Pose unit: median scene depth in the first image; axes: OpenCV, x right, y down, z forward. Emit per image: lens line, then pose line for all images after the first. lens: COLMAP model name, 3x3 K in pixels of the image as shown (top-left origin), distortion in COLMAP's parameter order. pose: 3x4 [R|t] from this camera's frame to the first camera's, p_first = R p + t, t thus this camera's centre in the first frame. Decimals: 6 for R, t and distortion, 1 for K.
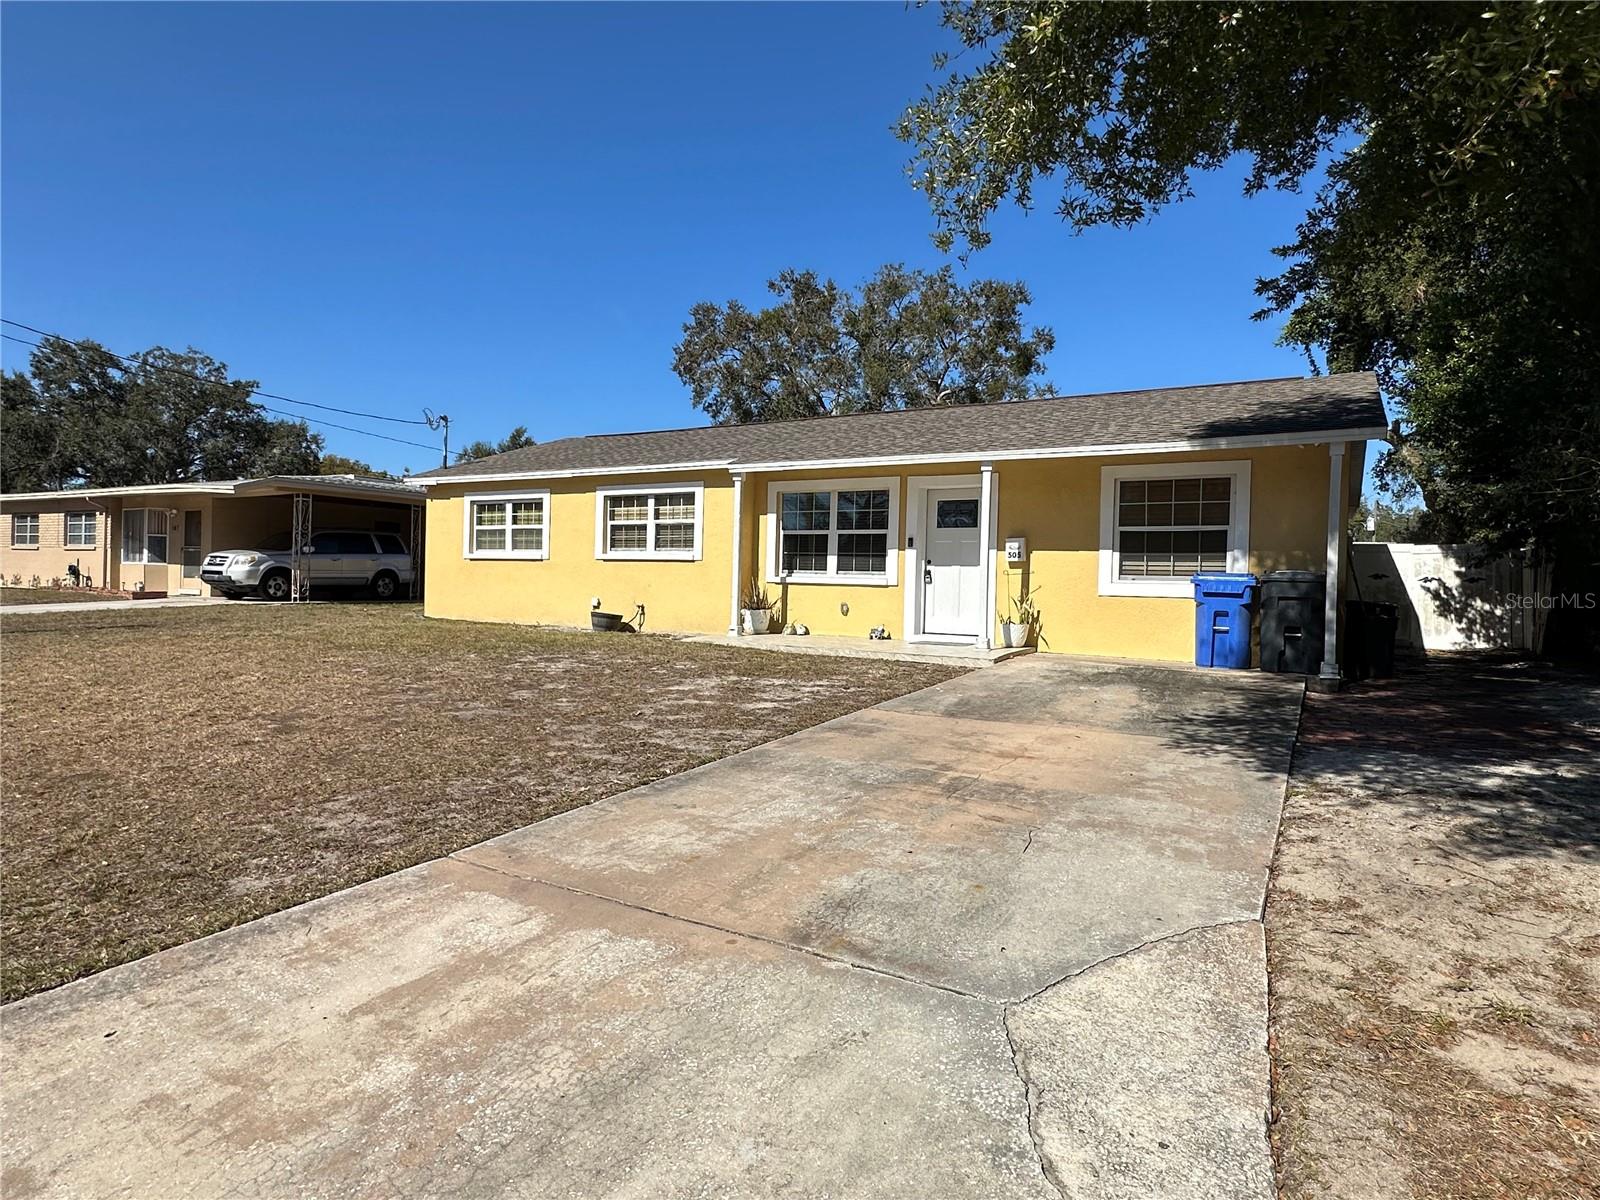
lens RADIAL K [[891.3, 0, 798.8], [0, 891.3, 604.5], [0, 0, 1]] dist [-0.008113, 0.011092]
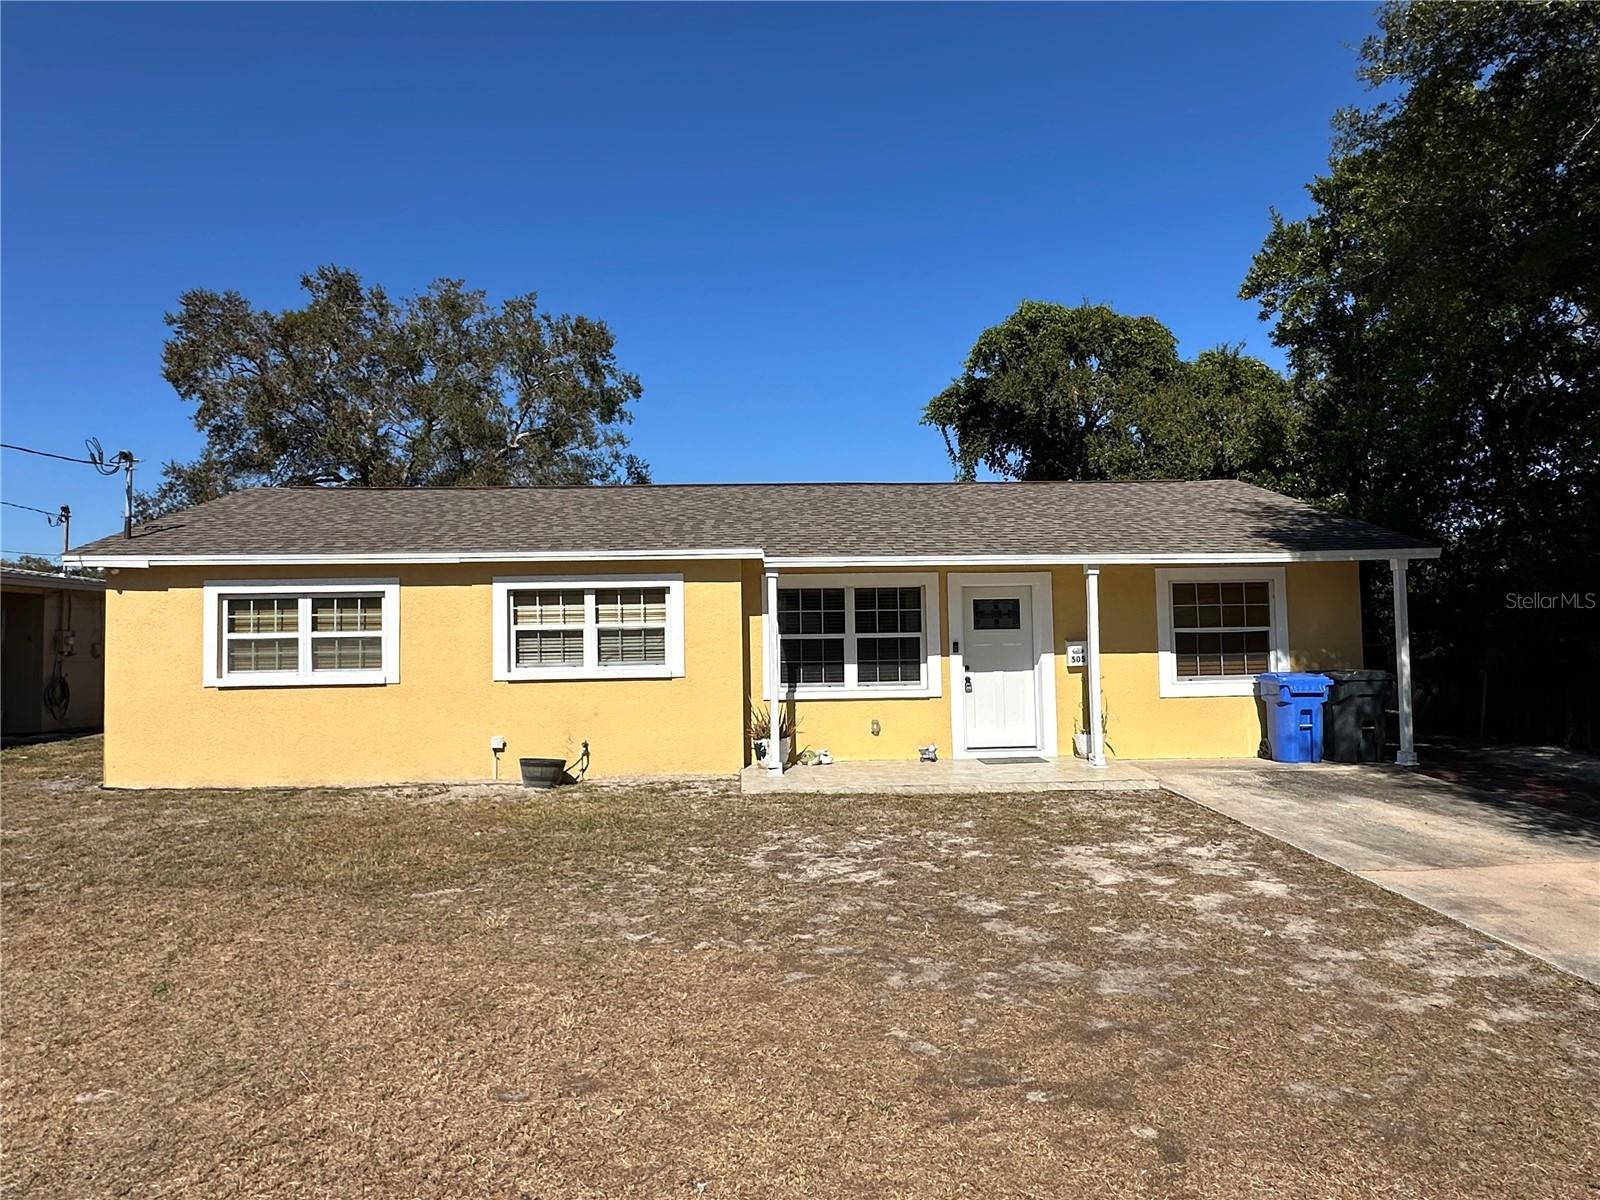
lens RADIAL K [[956.8, 0, 795.3], [0, 956.8, 602.3], [0, 0, 1]] dist [-0.007164, 0.001792]
pose [[0.833451, -0.019956, 0.552233, -0.496458], [0.049730, 0.998001, -0.038990, -0.079758], [-0.550351, 0.059958, 0.832778, 0.276684]]
